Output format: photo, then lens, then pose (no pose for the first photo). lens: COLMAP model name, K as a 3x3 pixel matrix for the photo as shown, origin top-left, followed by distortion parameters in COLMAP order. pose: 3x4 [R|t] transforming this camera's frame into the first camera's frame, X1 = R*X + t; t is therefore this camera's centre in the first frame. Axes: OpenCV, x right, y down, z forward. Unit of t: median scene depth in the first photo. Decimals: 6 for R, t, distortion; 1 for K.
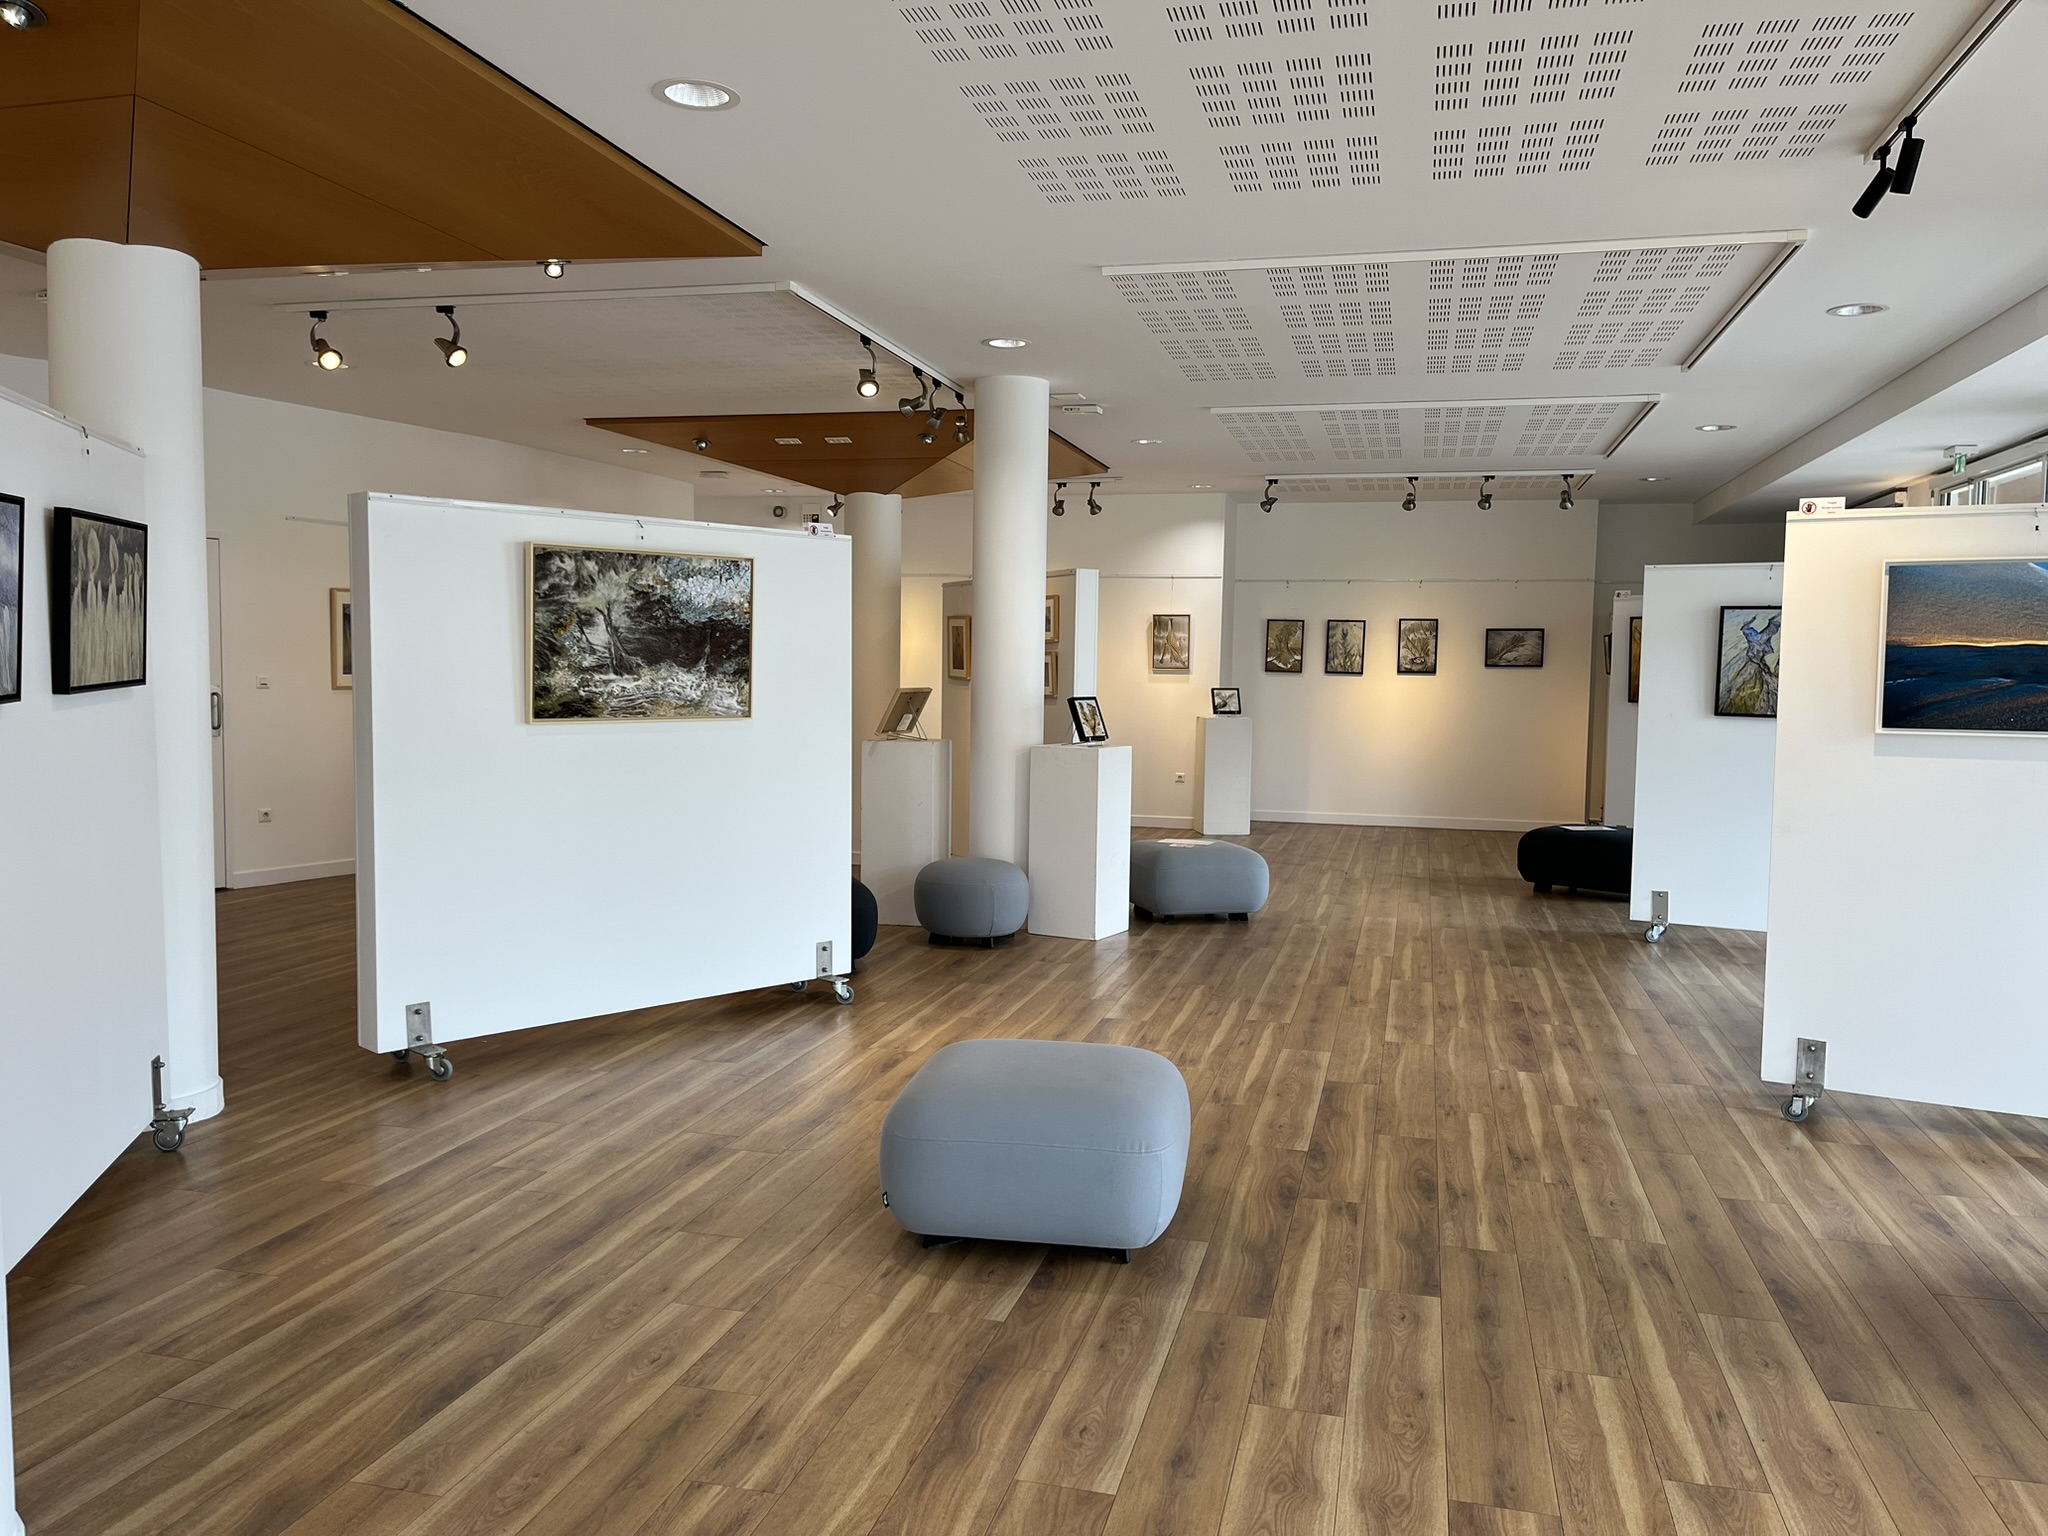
lens RADIAL K [[1523.7, 0, 1011.5], [0, 1523.7, 769.7], [0, 0, 1]] dist [0.035000, 0.000458]
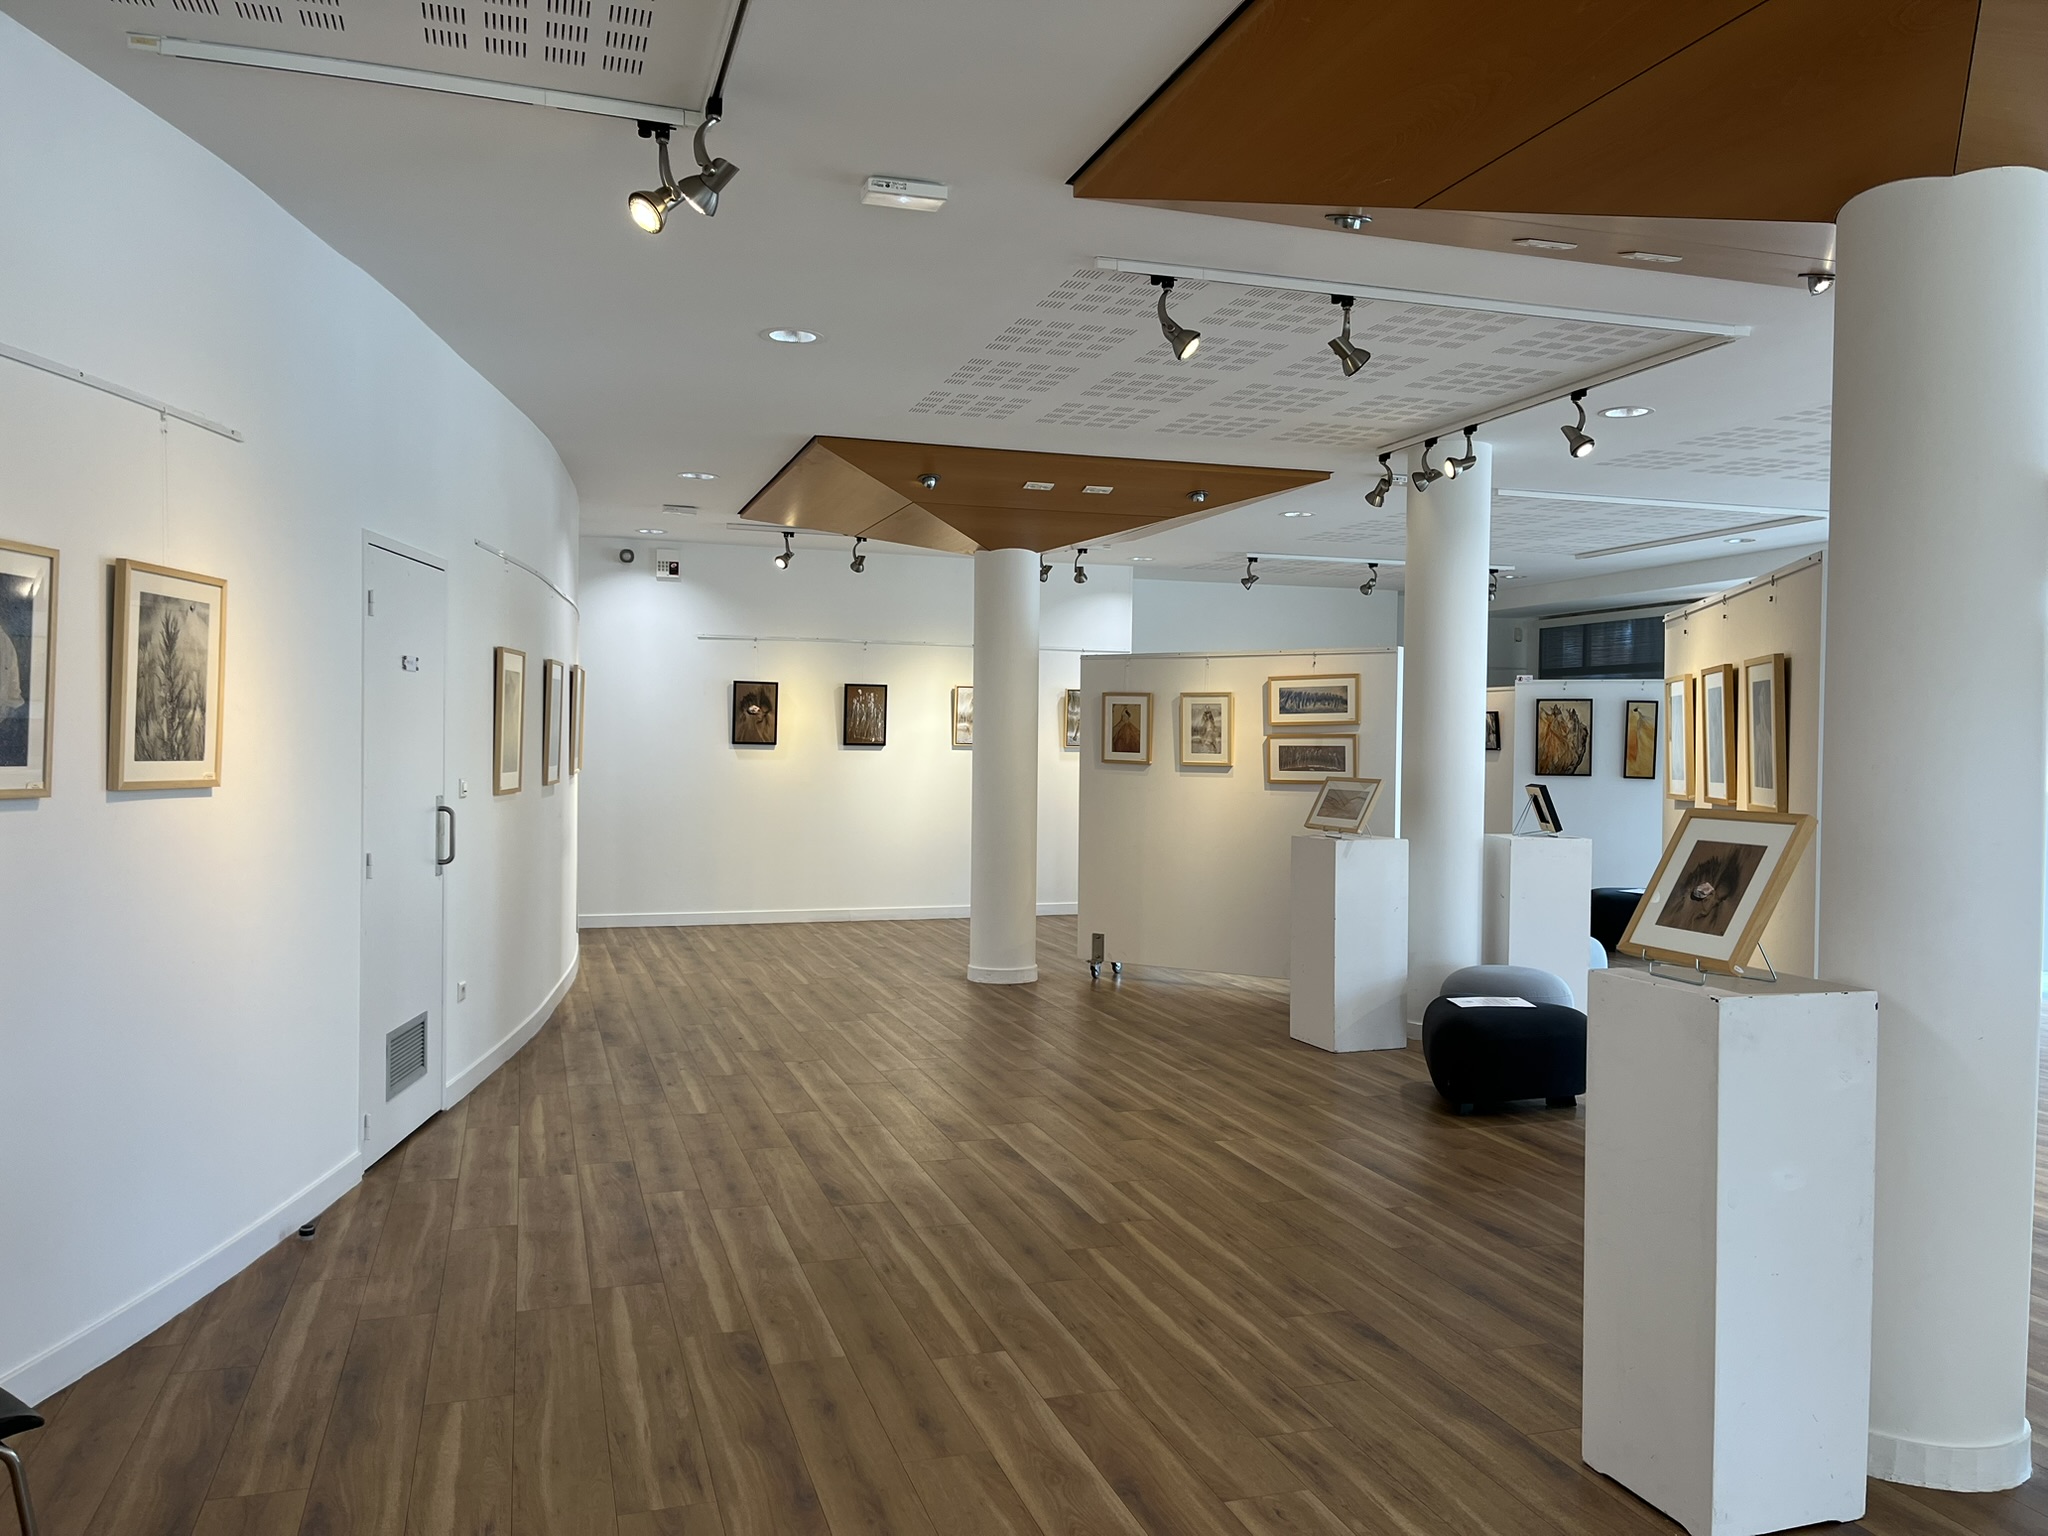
lens RADIAL K [[1523.7, 0, 1018.5], [0, 1523.7, 759.5], [0, 0, 1]] dist [0.035000, 0.000458]
pose [[0.840837, -0.014353, 0.541098, -0.511146], [0.040152, 0.998548, -0.035907, -0.029055], [-0.539798, 0.051918, 0.840192, 0.257227]]
